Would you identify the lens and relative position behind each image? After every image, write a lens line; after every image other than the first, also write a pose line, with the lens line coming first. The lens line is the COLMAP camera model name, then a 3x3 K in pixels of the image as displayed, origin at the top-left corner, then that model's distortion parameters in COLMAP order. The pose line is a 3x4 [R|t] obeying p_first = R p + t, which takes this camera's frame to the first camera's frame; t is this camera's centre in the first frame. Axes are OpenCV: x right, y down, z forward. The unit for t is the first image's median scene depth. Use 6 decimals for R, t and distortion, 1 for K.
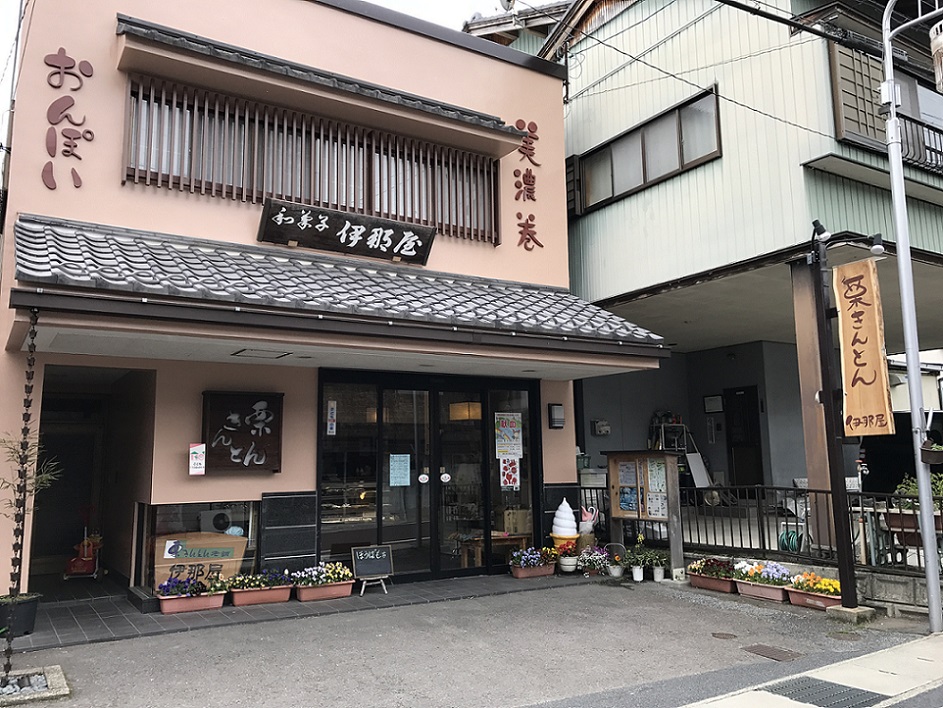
lens RADIAL K [[775.6, 0, 471.0], [0, 775.6, 350.5], [0, 0, 1]] dist [0.012431, 0.001624]
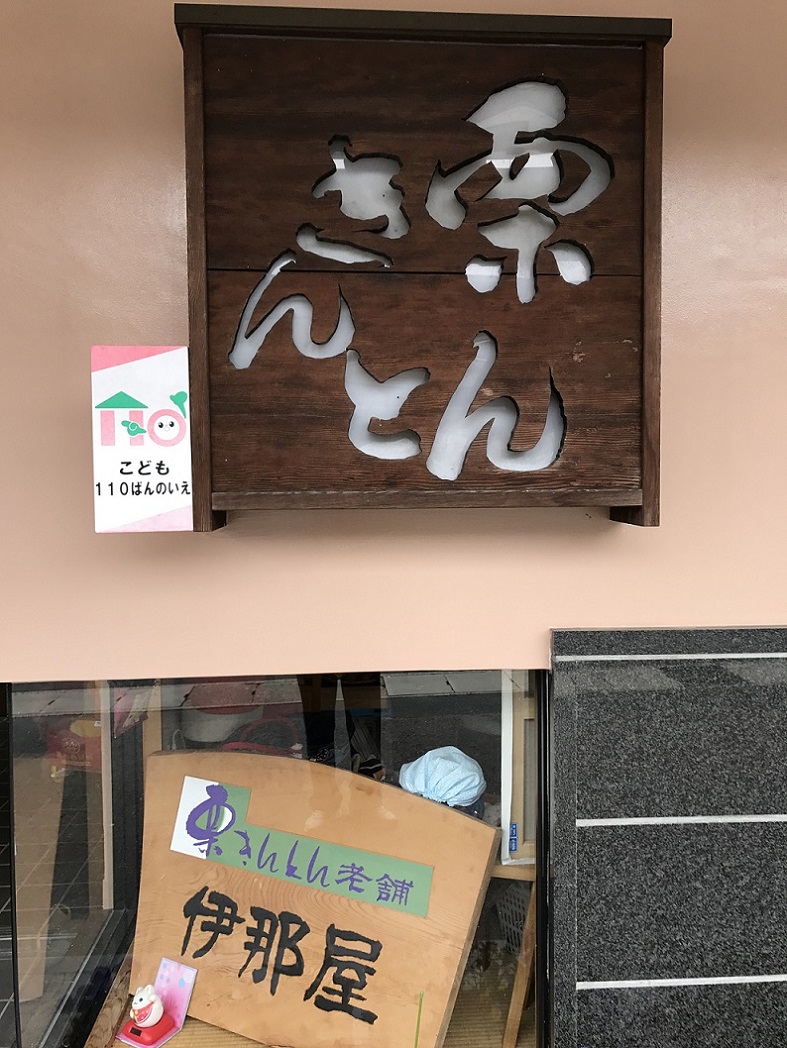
lens RADIAL K [[861.9, 0, 393.0], [0, 861.9, 520.6], [0, 0, 1]] dist [0.012431, 0.001624]
pose [[0.871823, 0.034651, -0.488594, -0.205864], [0.066665, 0.979819, 0.188443, 0.119690], [0.485264, -0.196861, 0.851919, 0.824680]]
